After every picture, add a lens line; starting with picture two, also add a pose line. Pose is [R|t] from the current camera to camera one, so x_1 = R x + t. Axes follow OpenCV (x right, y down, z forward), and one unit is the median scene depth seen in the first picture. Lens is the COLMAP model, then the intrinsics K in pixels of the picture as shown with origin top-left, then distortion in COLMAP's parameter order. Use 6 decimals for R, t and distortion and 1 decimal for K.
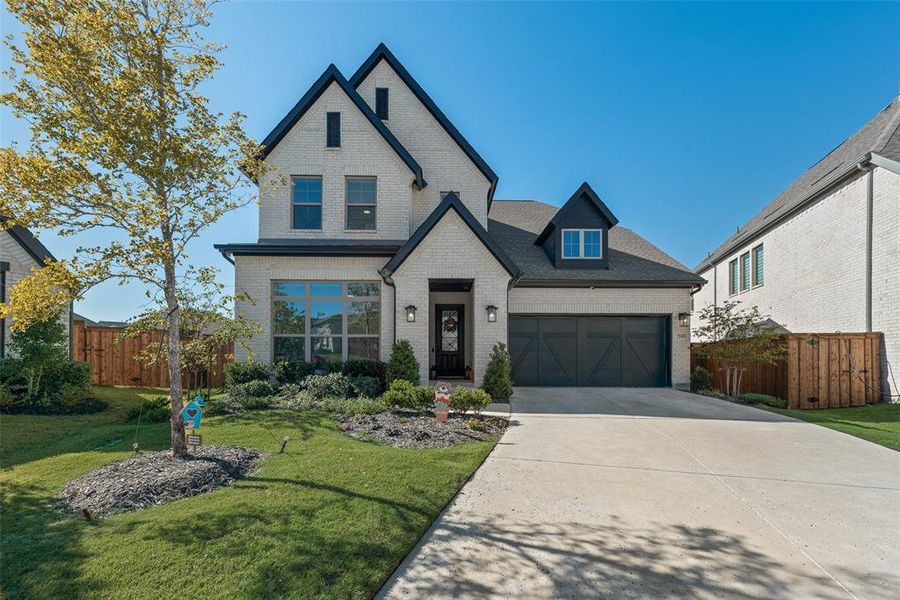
lens RADIAL K [[363.3, 0, 456.9], [0, 363.3, 308.1], [0, 0, 1]] dist [0.001738, 0.000076]
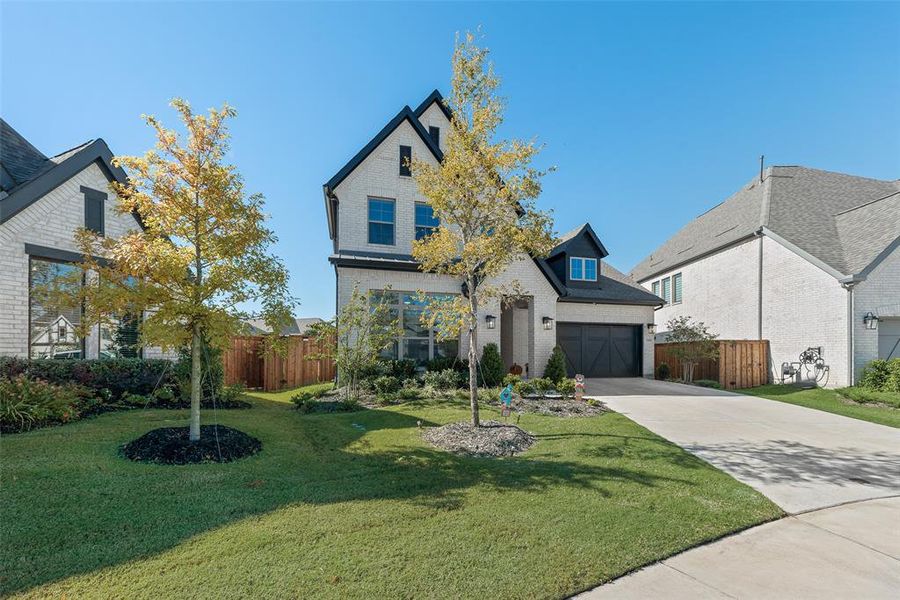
lens RADIAL K [[358.0, 0, 450.0], [0, 358.0, 300.0], [0, 0, 1]] dist [0.000603, -0.000021]
pose [[0.968985, 0.036151, 0.244460, -0.527160], [-0.033557, 0.999328, -0.014768, -0.035578], [-0.244830, 0.006107, 0.969547, -0.168521]]
